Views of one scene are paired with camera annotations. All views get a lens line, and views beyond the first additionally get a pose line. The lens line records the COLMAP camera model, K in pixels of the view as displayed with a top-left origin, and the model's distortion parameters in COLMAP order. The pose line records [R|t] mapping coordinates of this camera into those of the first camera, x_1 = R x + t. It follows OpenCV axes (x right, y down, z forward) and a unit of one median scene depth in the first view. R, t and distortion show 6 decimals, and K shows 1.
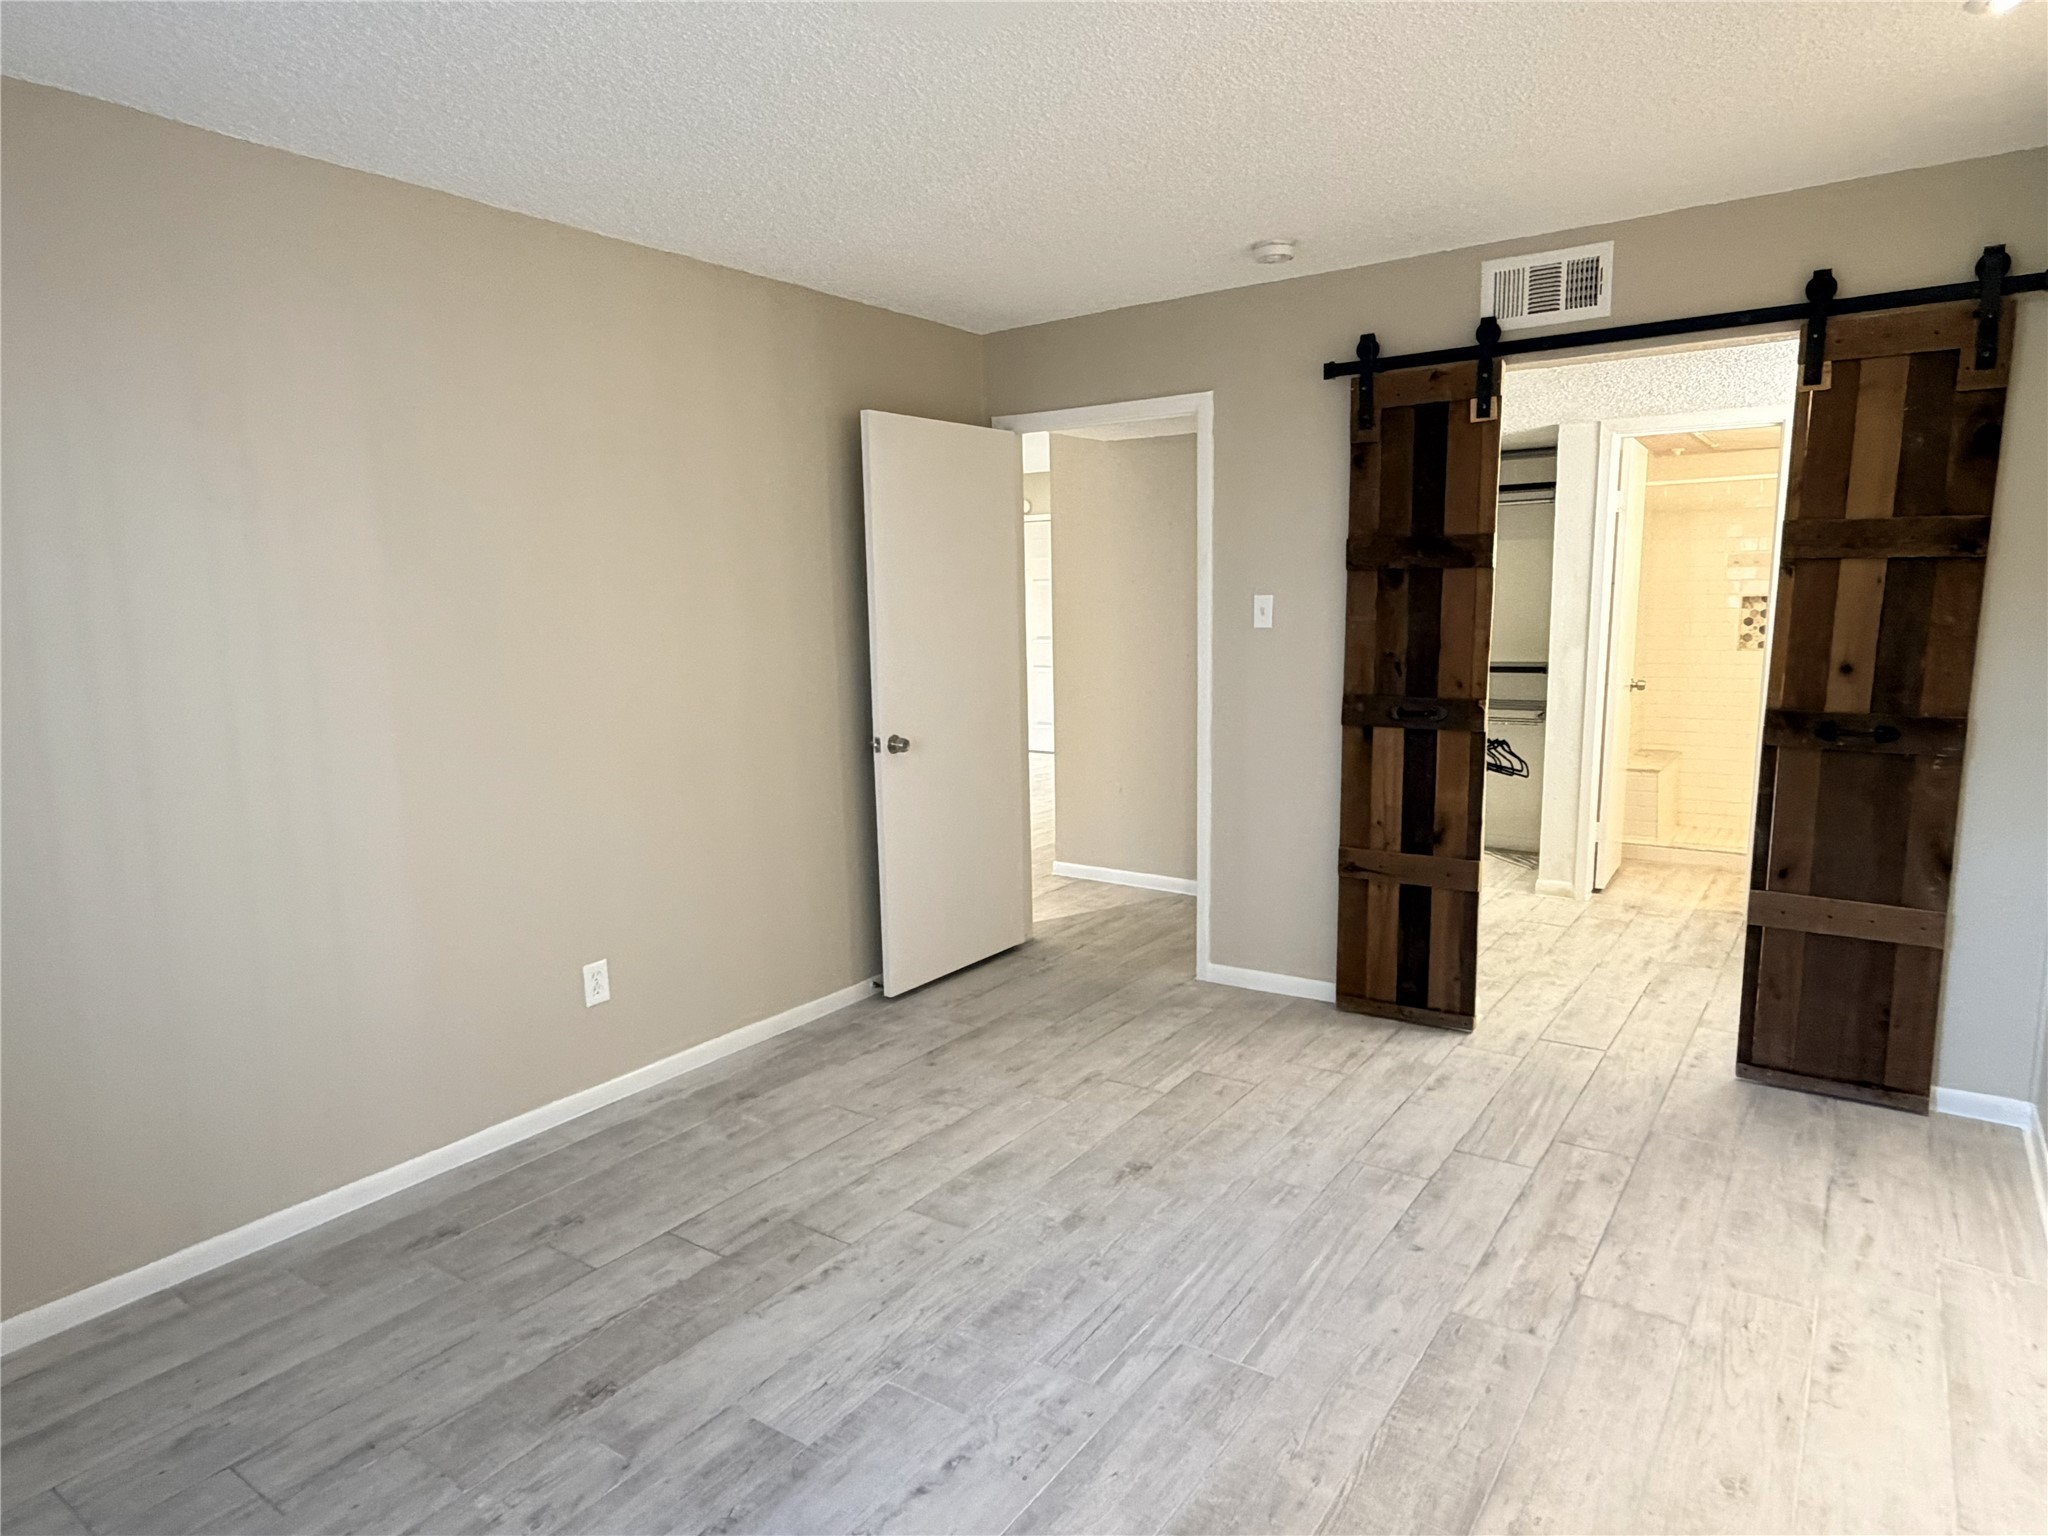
lens RADIAL K [[1170.1, 0, 1012.9], [0, 1170.1, 771.6], [0, 0, 1]] dist [-0.010163, 0.002388]
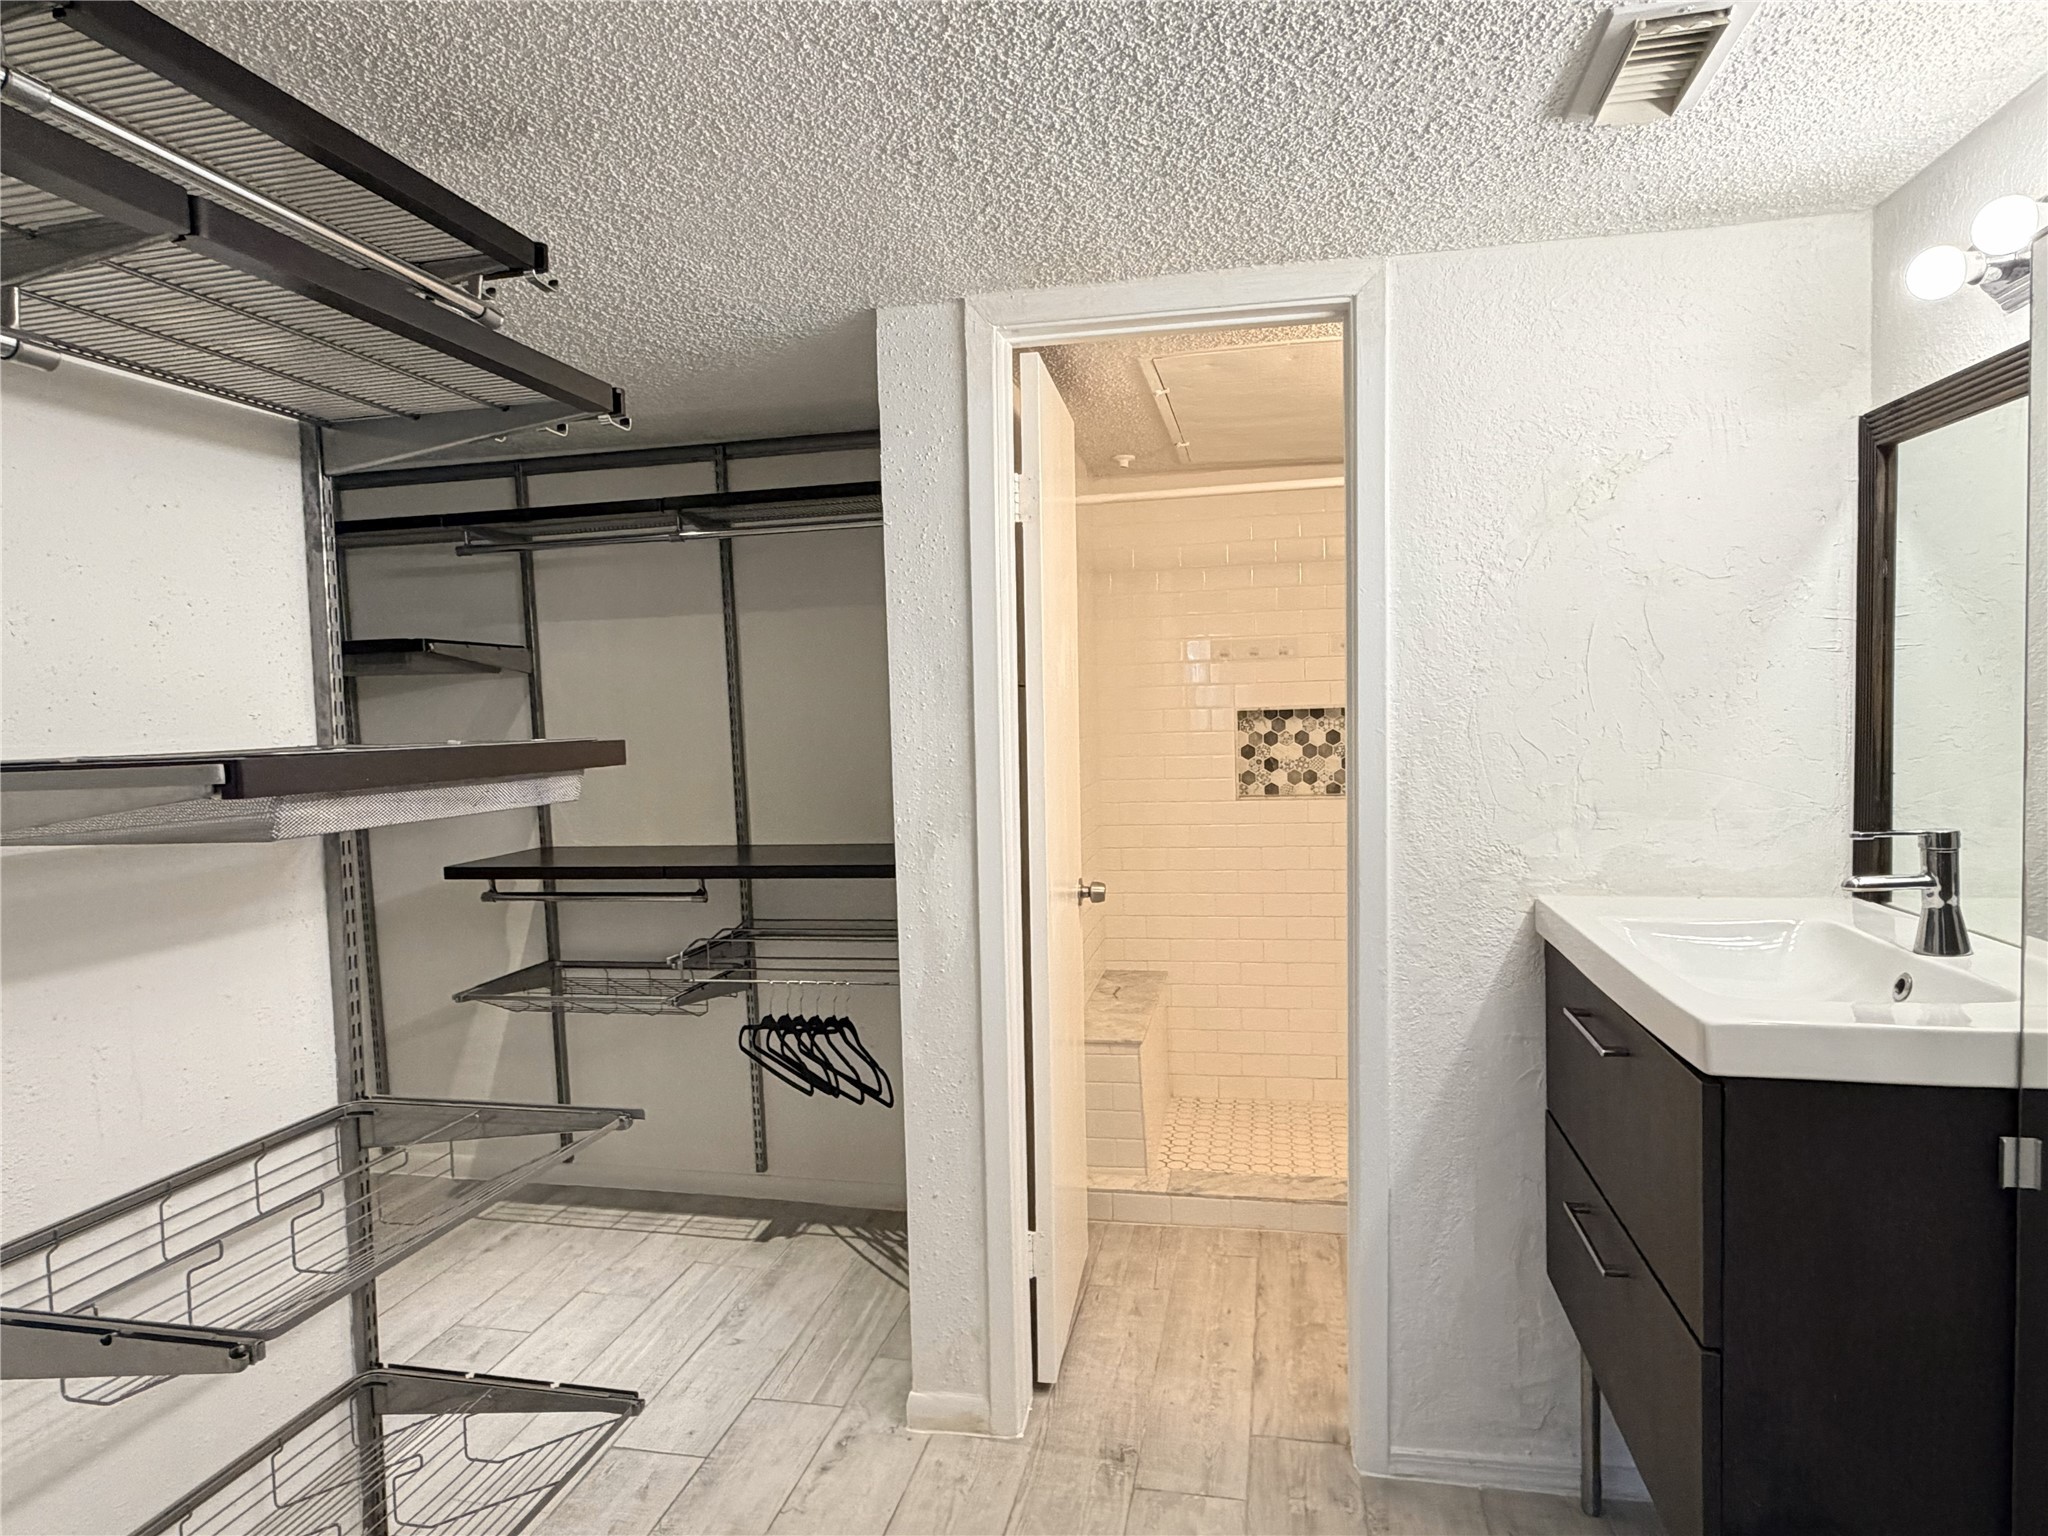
lens RADIAL K [[1170.1, 0, 1012.9], [0, 1170.1, 771.6], [0, 0, 1]] dist [-0.010163, 0.002388]
pose [[0.913767, -0.028198, 0.405258, 0.317960], [0.068573, 0.993979, -0.085457, -0.087439], [-0.400409, 0.105878, 0.910199, 0.579826]]
